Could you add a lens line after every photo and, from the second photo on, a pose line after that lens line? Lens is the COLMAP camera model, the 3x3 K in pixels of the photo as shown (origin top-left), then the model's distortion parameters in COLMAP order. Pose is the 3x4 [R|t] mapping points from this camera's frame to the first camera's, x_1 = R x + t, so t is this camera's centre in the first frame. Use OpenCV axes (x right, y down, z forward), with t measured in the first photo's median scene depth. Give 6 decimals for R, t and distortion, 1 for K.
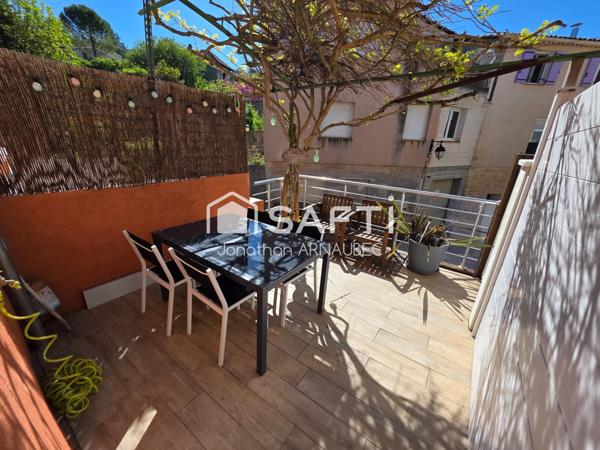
lens RADIAL K [[239.4, 0, 300.0], [0, 239.4, 225.0], [0, 0, 1]] dist [-0.008512, -0.000403]
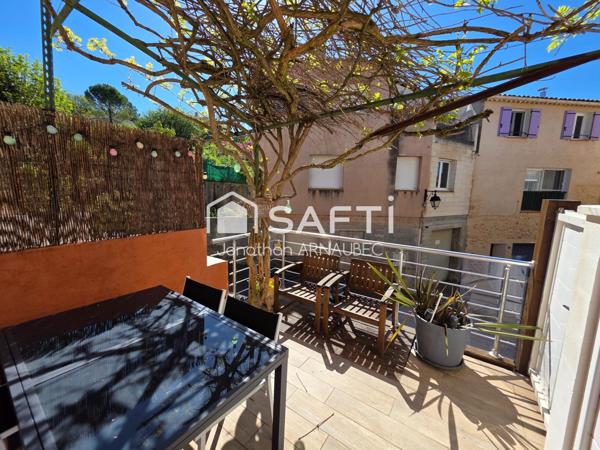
lens RADIAL K [[239.4, 0, 300.0], [0, 239.4, 225.0], [0, 0, 1]] dist [-0.008512, -0.000403]
pose [[0.999859, -0.016505, 0.003096, 0.113387], [0.016786, 0.977371, -0.210866, -0.061542], [0.000455, 0.210888, 0.977510, 0.242909]]
